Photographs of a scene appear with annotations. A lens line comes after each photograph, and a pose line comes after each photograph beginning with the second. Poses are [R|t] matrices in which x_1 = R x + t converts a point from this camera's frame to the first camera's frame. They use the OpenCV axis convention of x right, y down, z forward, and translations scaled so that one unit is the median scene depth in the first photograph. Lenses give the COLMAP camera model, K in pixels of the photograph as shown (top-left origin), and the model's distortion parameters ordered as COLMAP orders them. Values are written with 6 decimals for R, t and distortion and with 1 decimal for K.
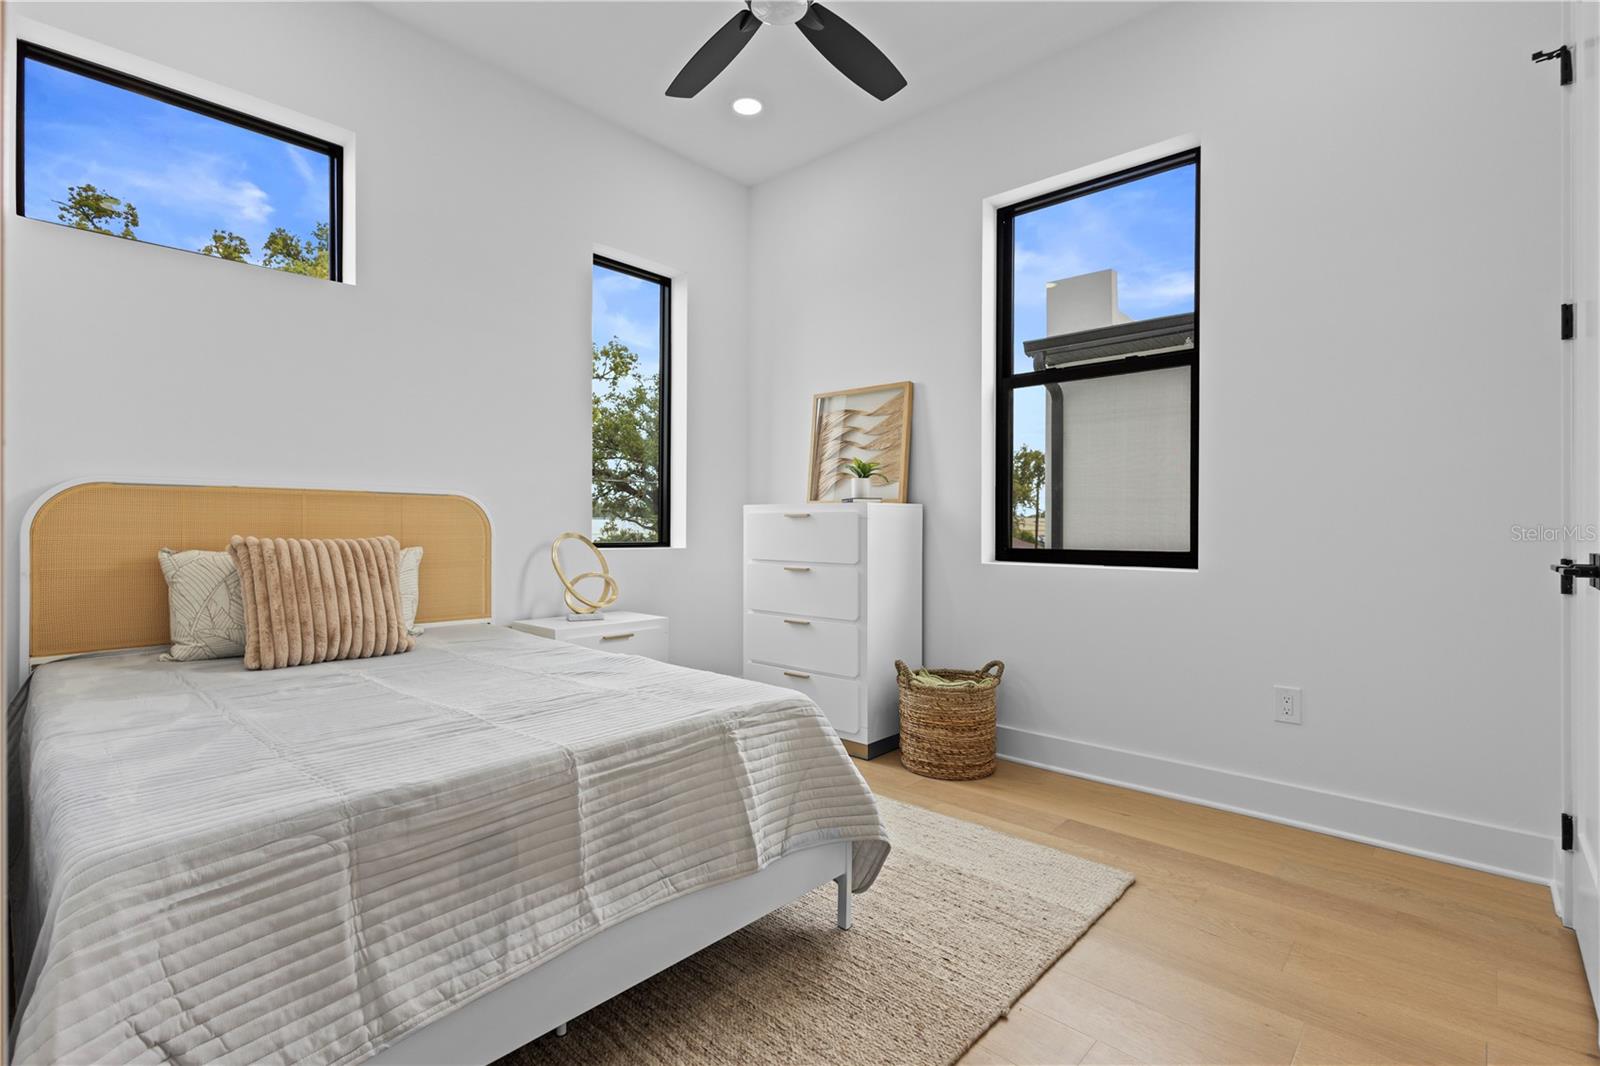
lens RADIAL K [[753.6, 0, 799.8], [0, 753.6, 527.1], [0, 0, 1]] dist [0.009190, -0.000239]
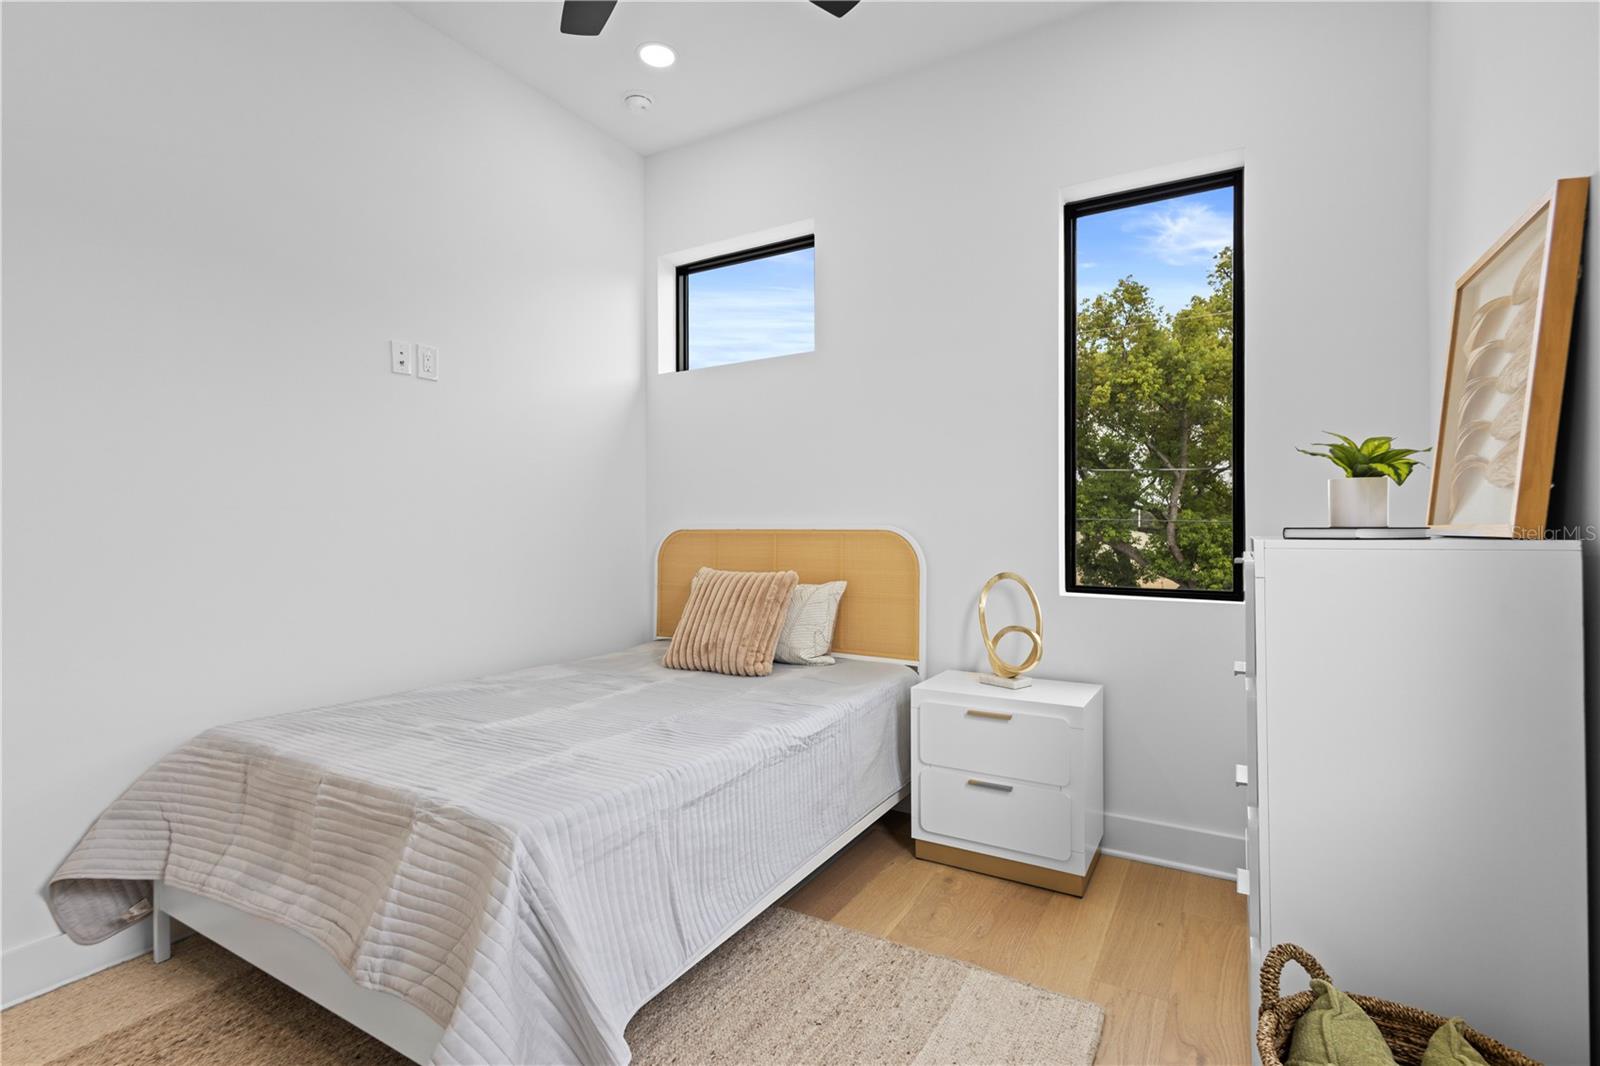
lens RADIAL K [[753.6, 0, 799.8], [0, 753.6, 527.1], [0, 0, 1]] dist [0.009190, -0.000239]
pose [[0.202179, -0.008314, -0.979313, 0.866373], [0.000904, 0.999965, -0.008303, -0.070065], [0.979348, 0.000793, 0.202179, 1.233167]]
